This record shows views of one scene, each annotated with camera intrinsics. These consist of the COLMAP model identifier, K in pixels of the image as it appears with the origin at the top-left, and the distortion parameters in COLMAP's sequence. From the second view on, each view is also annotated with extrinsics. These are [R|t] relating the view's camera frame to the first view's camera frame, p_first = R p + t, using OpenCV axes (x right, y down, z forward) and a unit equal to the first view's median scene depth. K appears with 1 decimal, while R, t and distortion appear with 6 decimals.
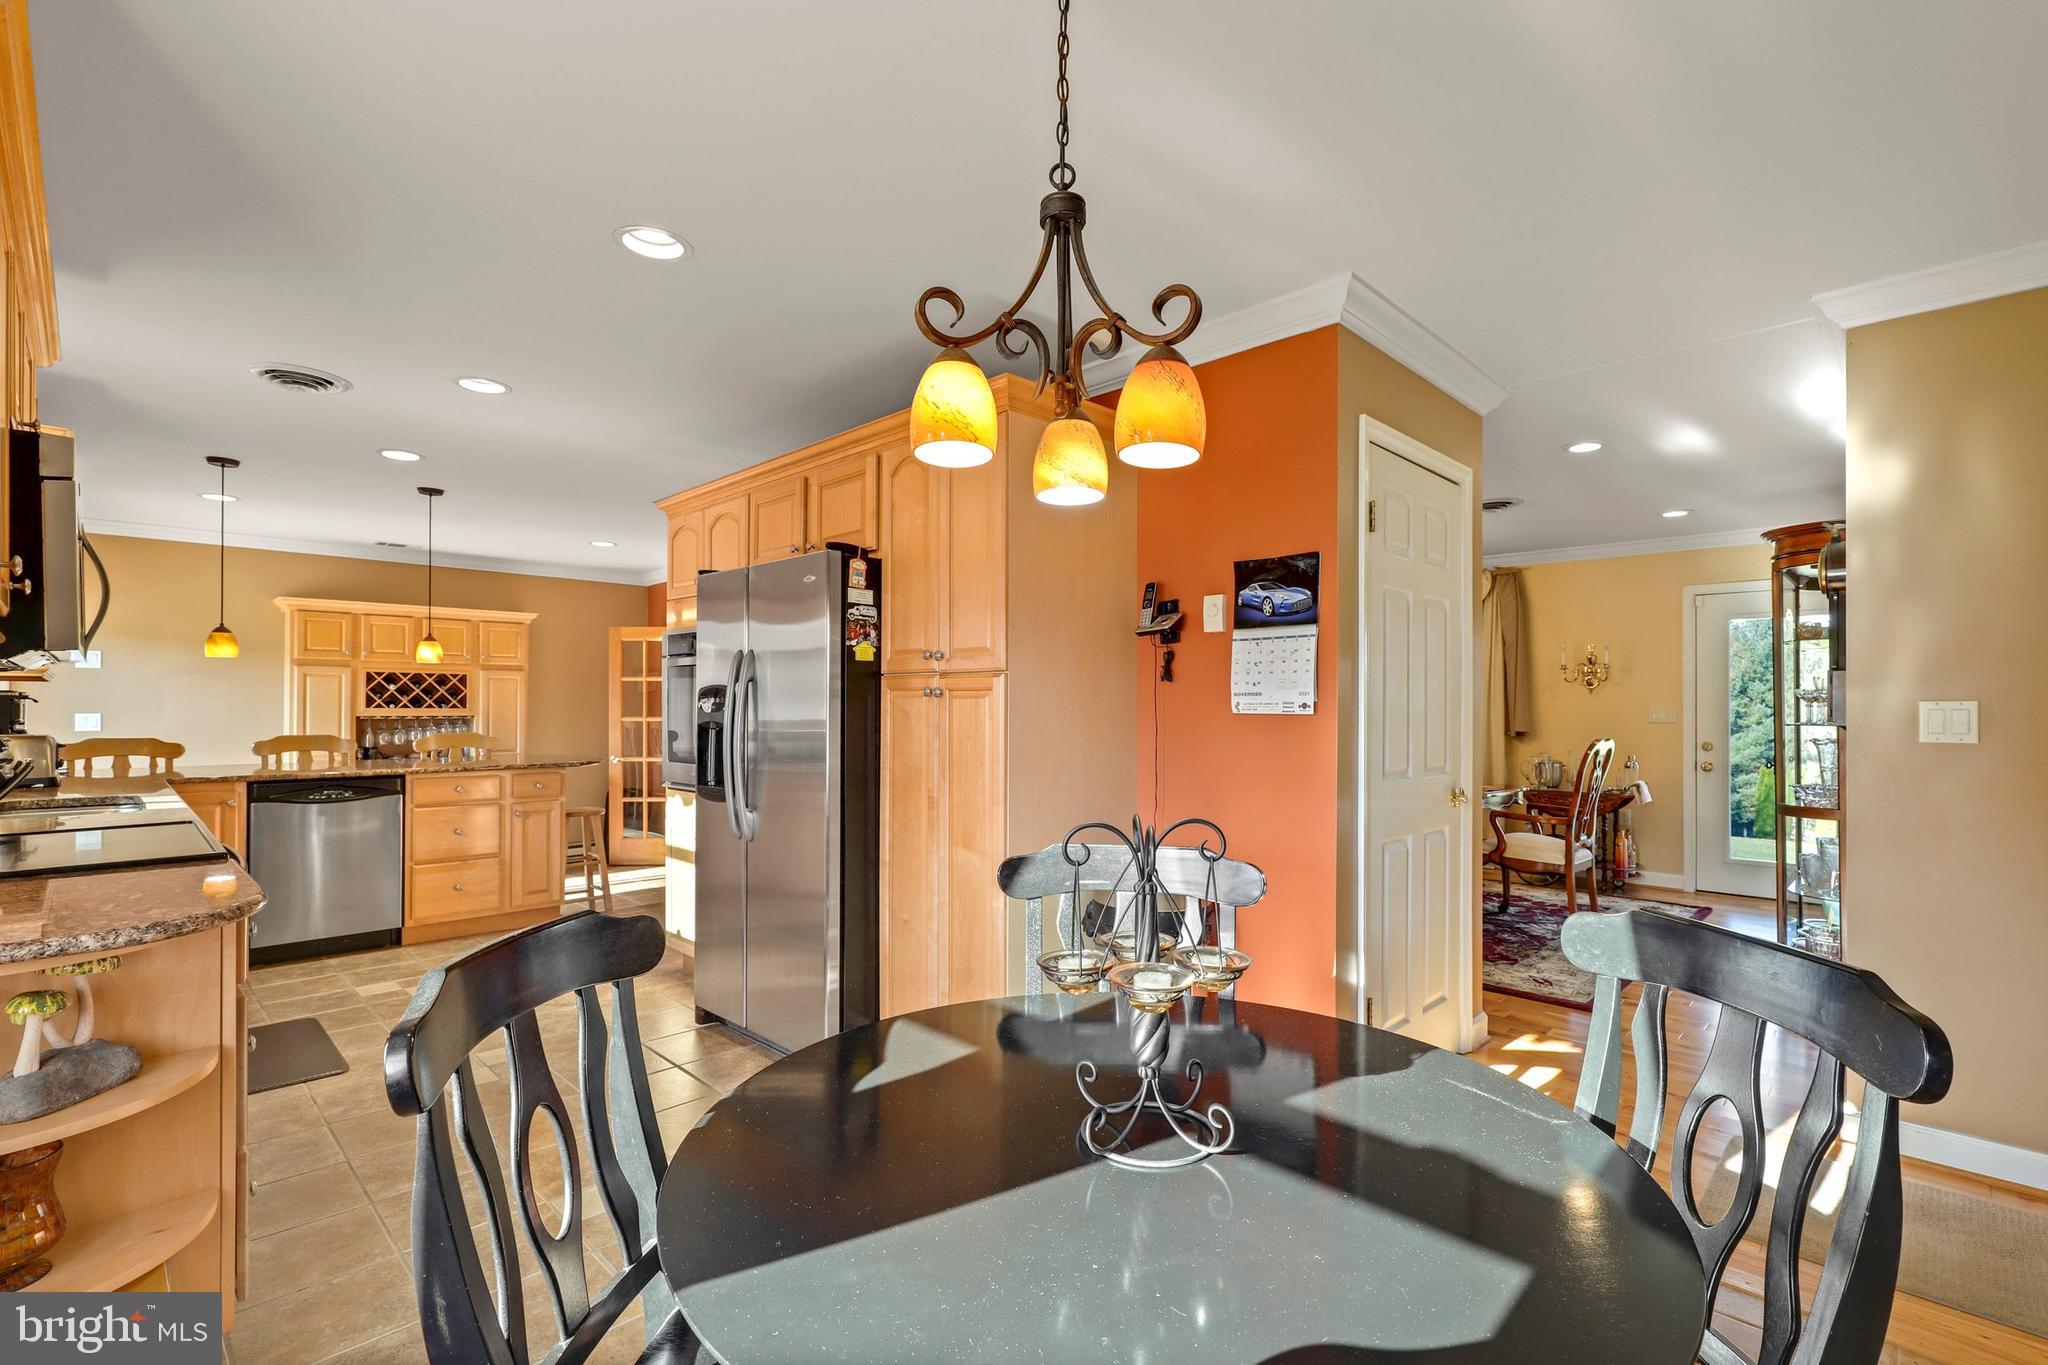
lens RADIAL K [[923.1, 0, 1037.5], [0, 923.1, 701.0], [0, 0, 1]] dist [0.000019, 0.000891]
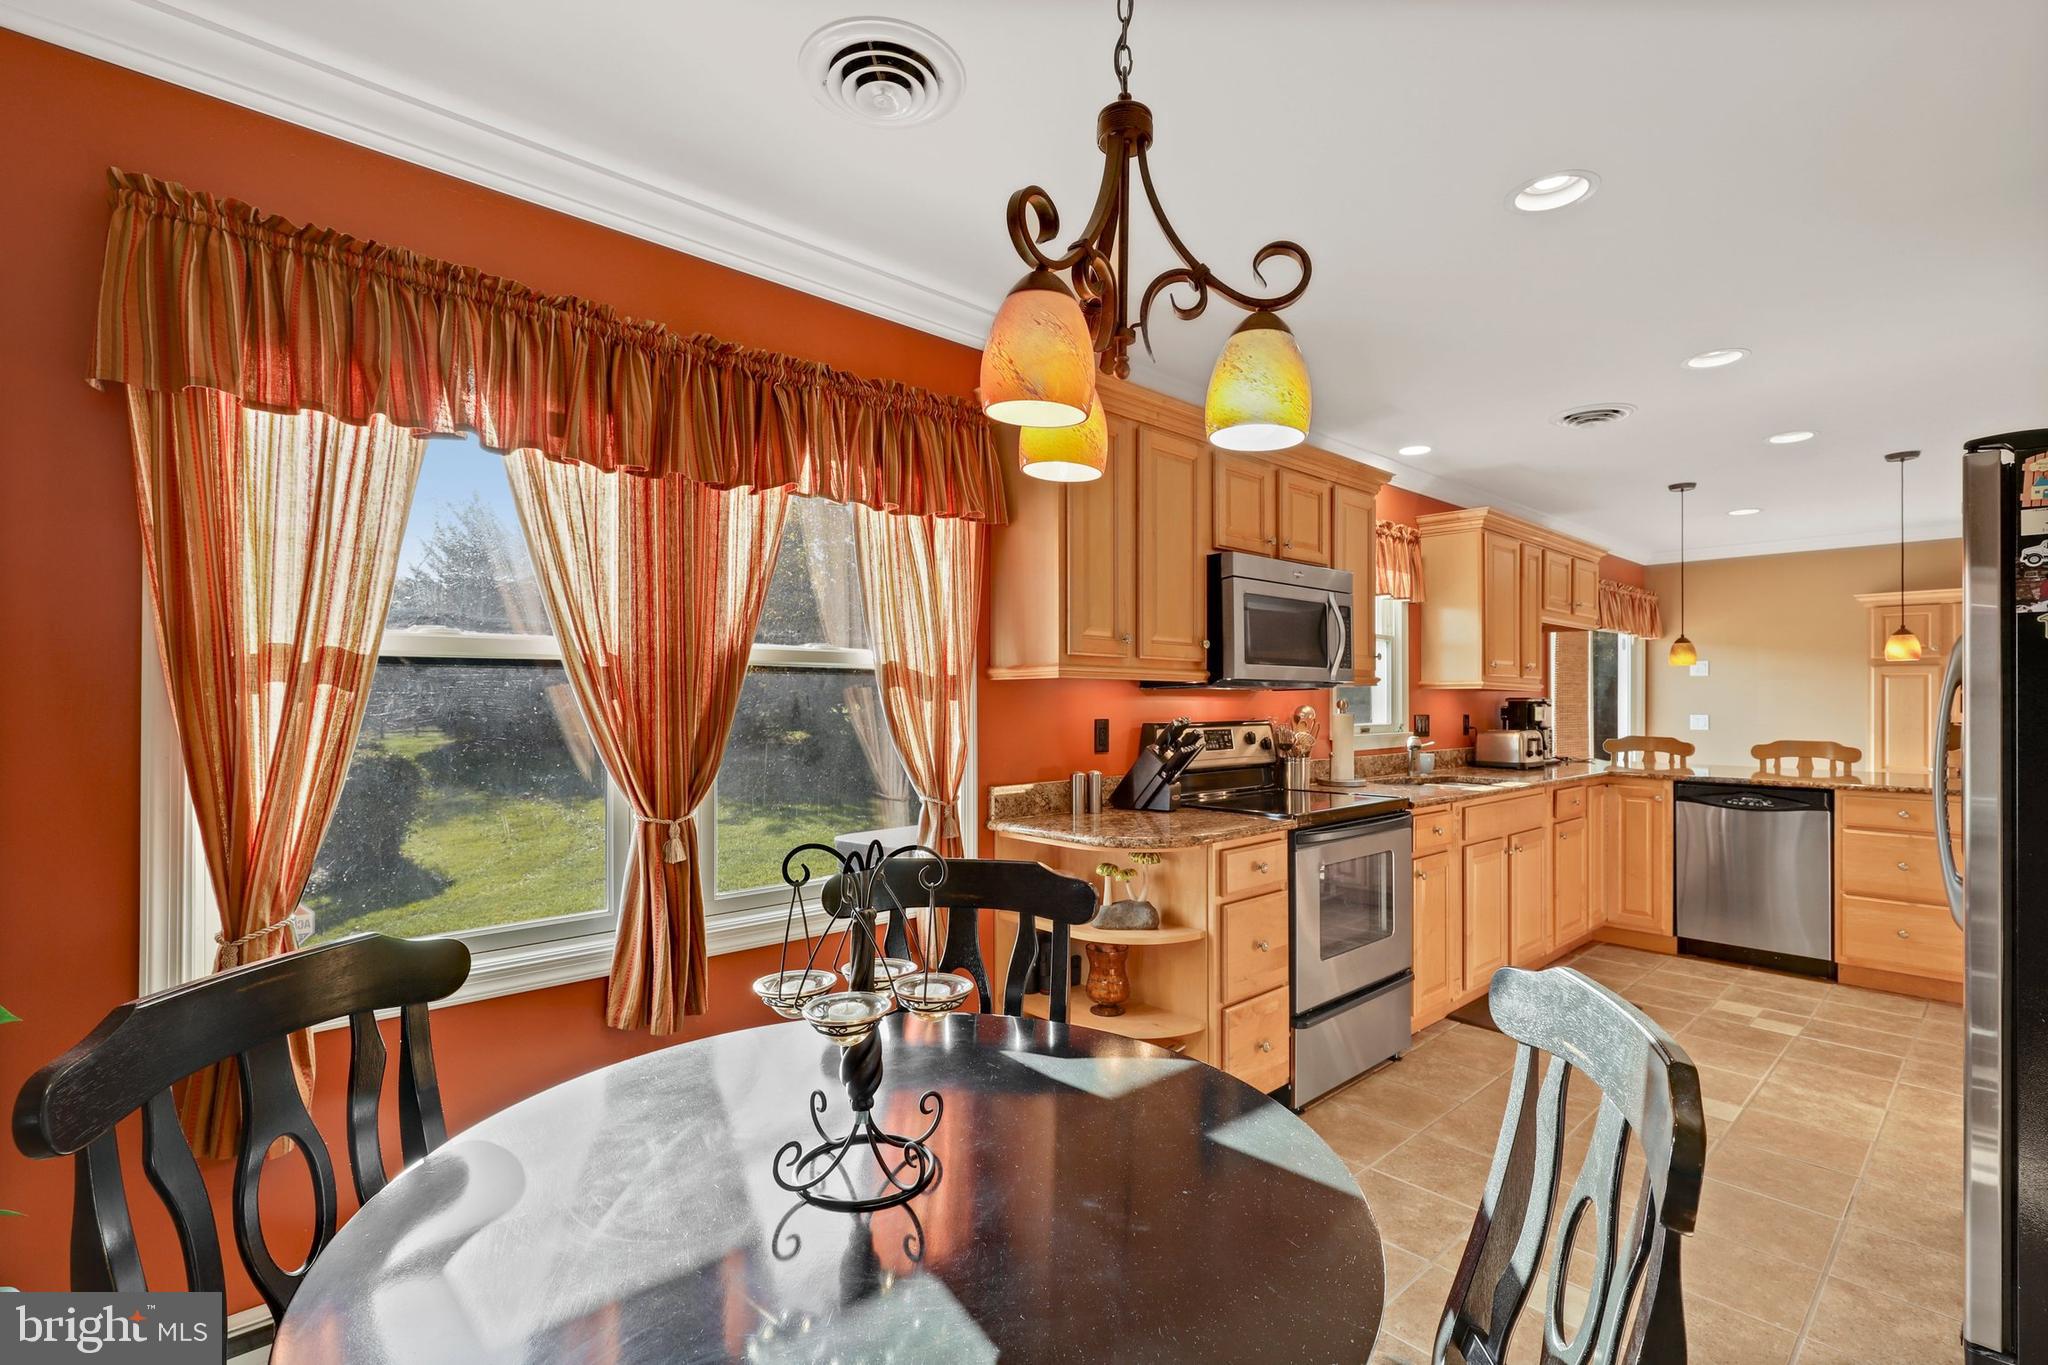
lens RADIAL K [[935.4, 0, 1040.2], [0, 935.4, 692.9], [0, 0, 1]] dist [-0.001561, 0.000139]
pose [[-0.044562, -0.010112, -0.998955, 0.240756], [0.001596, 0.999947, -0.010194, -0.004895], [0.999005, -0.002048, -0.044543, 0.273729]]
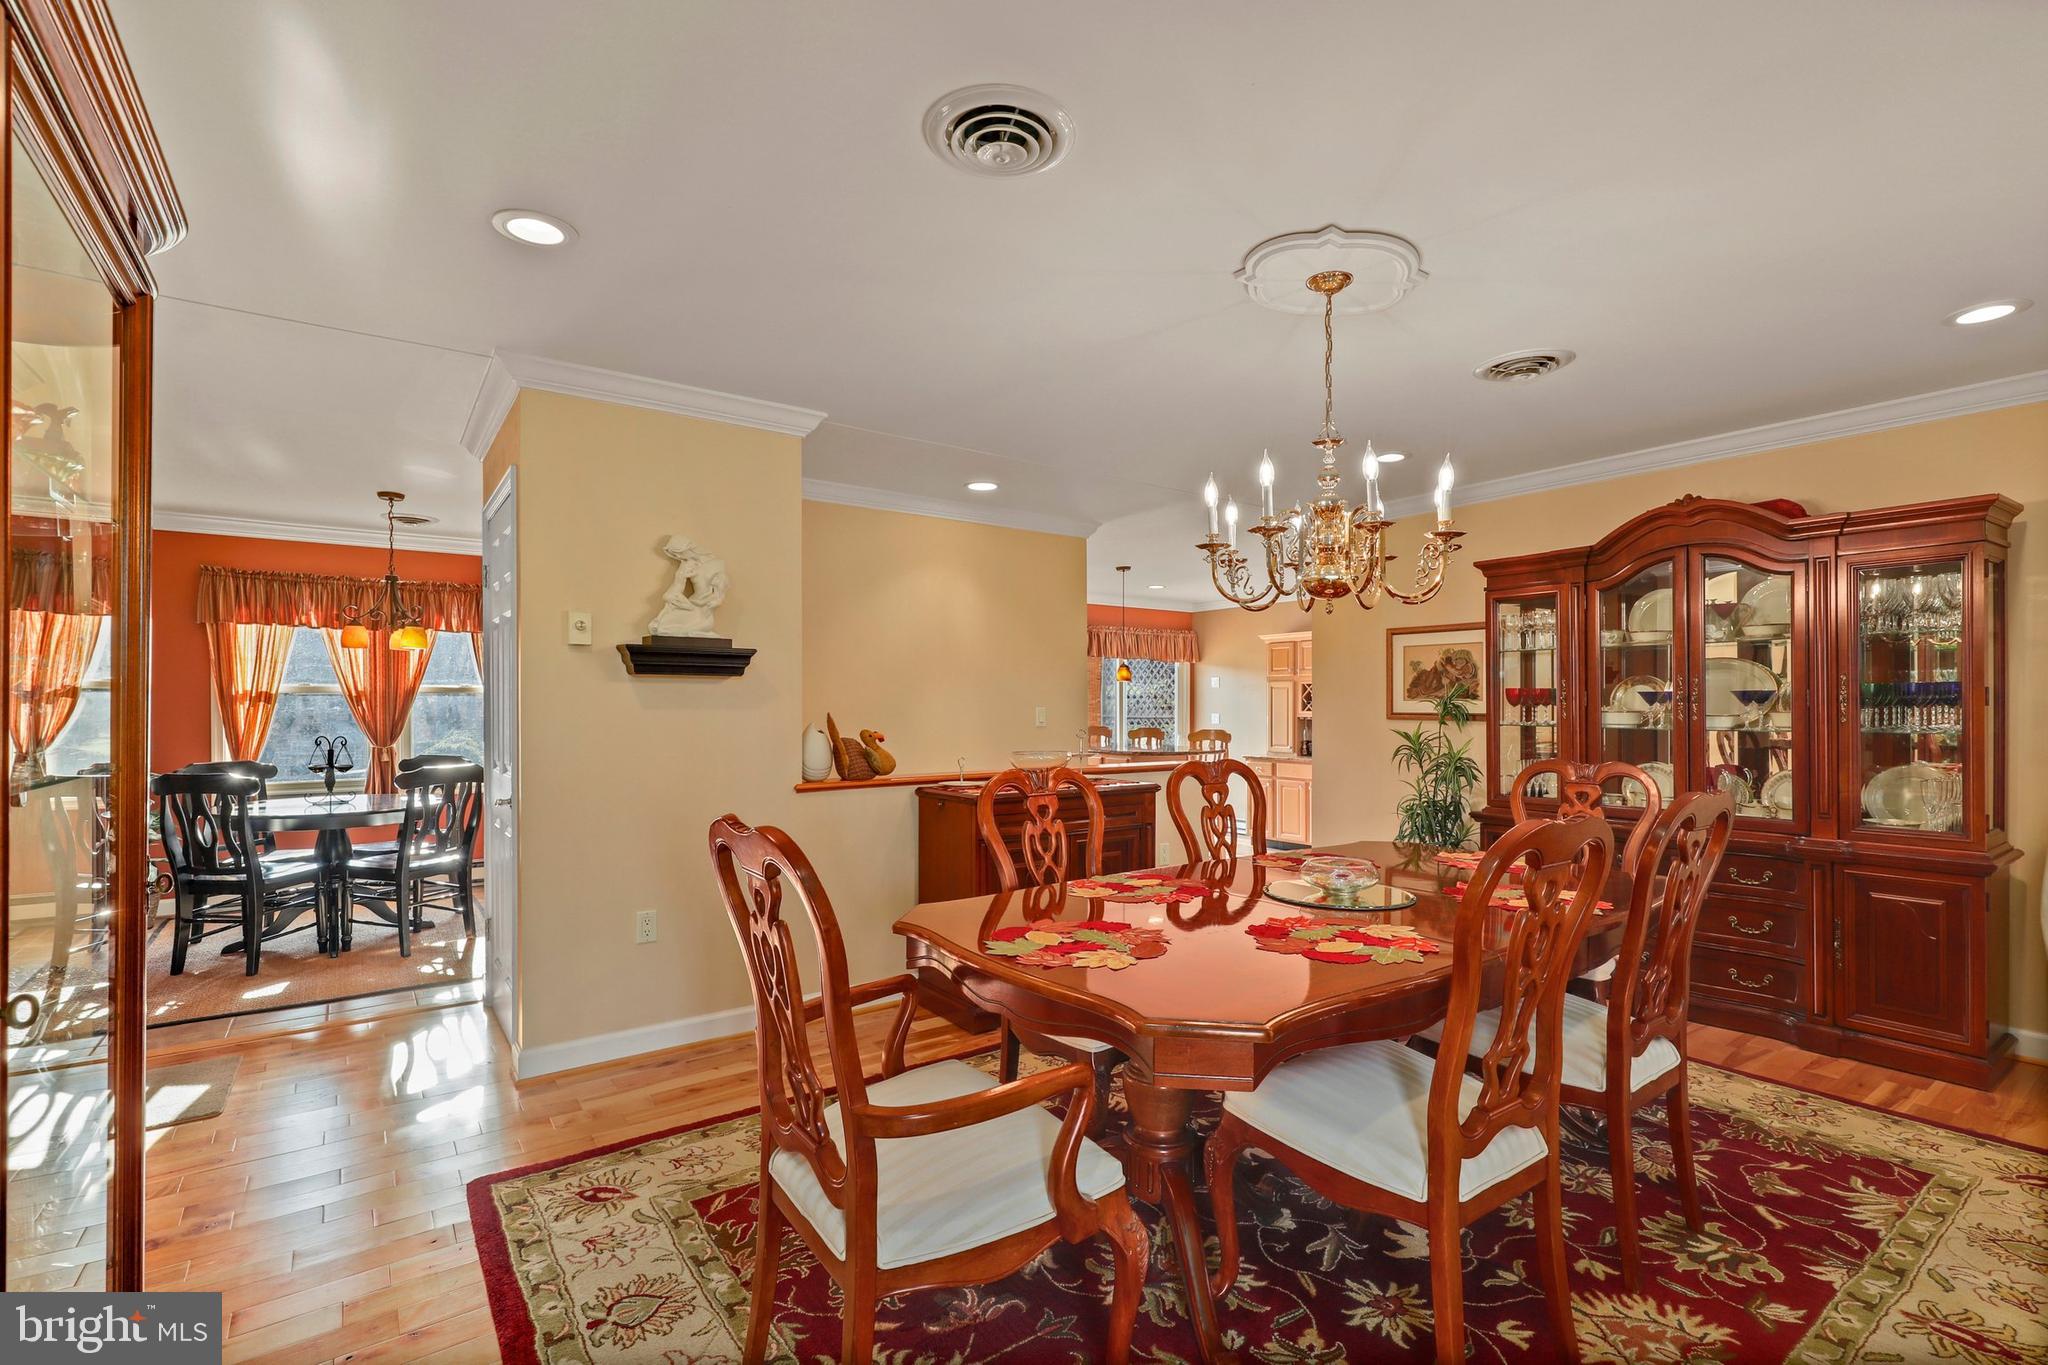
lens RADIAL K [[923.1, 0, 1037.5], [0, 923.1, 701.0], [0, 0, 1]] dist [0.000019, 0.000891]
pose [[-0.156763, -0.005866, -0.987619, 0.931779], [0.006125, 0.999957, -0.006912, 0.000782], [0.987617, -0.007133, -0.156720, 1.179058]]
